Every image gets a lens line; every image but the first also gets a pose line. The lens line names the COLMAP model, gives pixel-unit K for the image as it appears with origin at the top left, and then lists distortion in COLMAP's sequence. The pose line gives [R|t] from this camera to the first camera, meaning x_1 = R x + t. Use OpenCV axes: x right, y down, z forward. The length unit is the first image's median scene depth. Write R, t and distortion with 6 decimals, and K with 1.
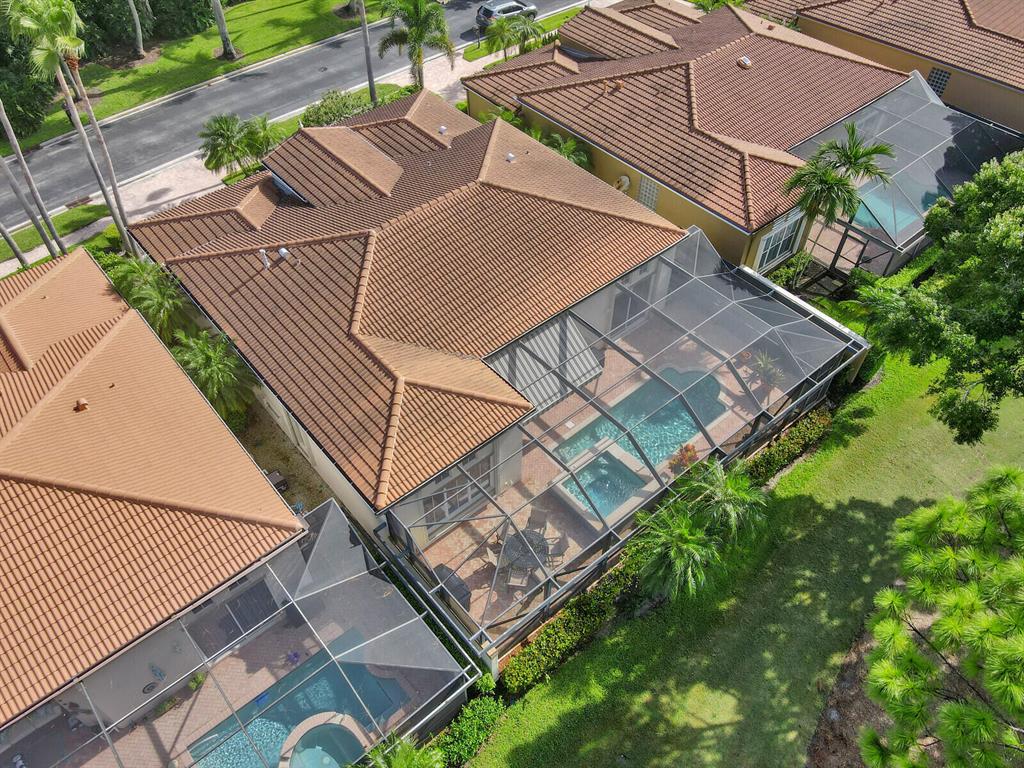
lens RADIAL K [[750.4, 0, 512.0], [0, 750.4, 384.0], [0, 0, 1]] dist [-0.007698, 0.030812]
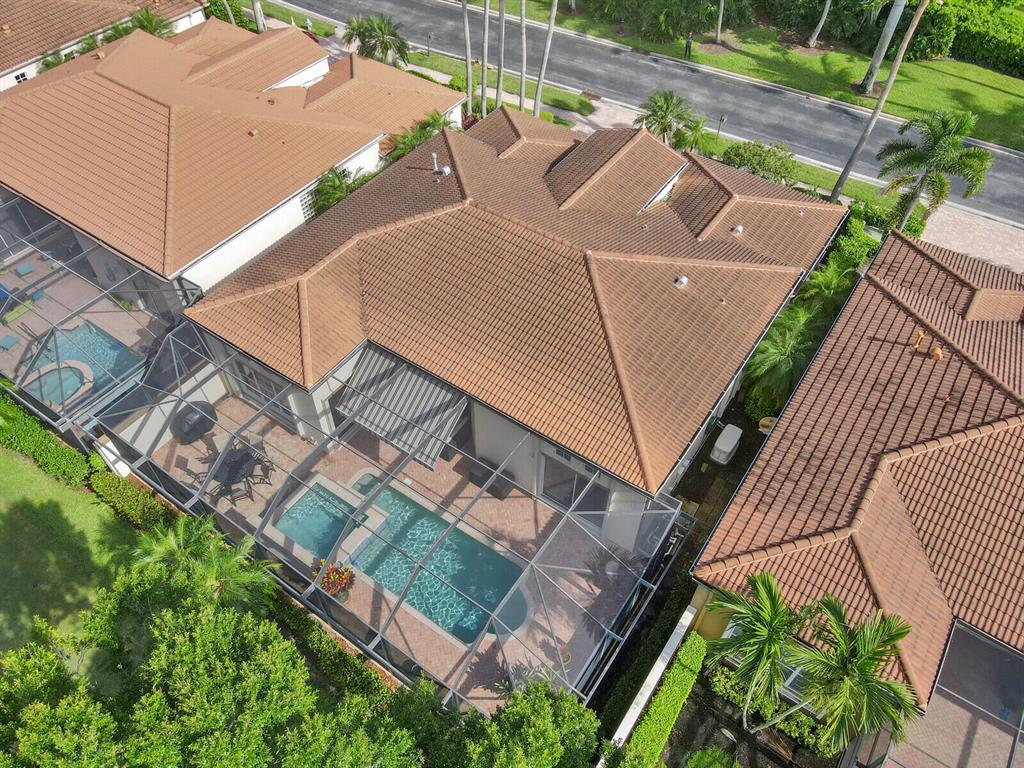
lens RADIAL K [[750.4, 0, 512.0], [0, 750.4, 384.0], [0, 0, 1]] dist [-0.007698, 0.030812]
pose [[0.258548, 0.733659, -0.628409, 0.579957], [-0.730452, 0.574177, 0.369812, -0.433676], [0.632133, 0.363409, 0.684355, 0.402673]]
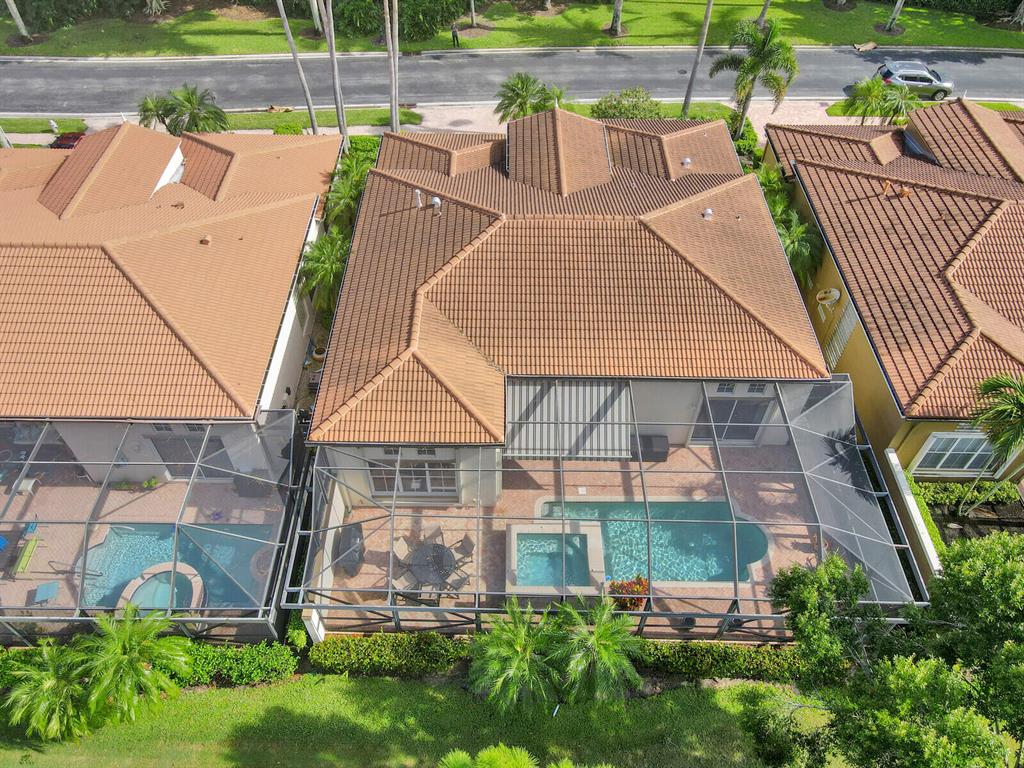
lens RADIAL K [[750.4, 0, 512.0], [0, 750.4, 384.0], [0, 0, 1]] dist [-0.007698, 0.030812]
pose [[0.758659, 0.494748, -0.423863, 0.329417], [-0.493907, 0.861051, 0.121021, -0.125111], [0.424843, 0.117536, 0.897604, 0.115088]]
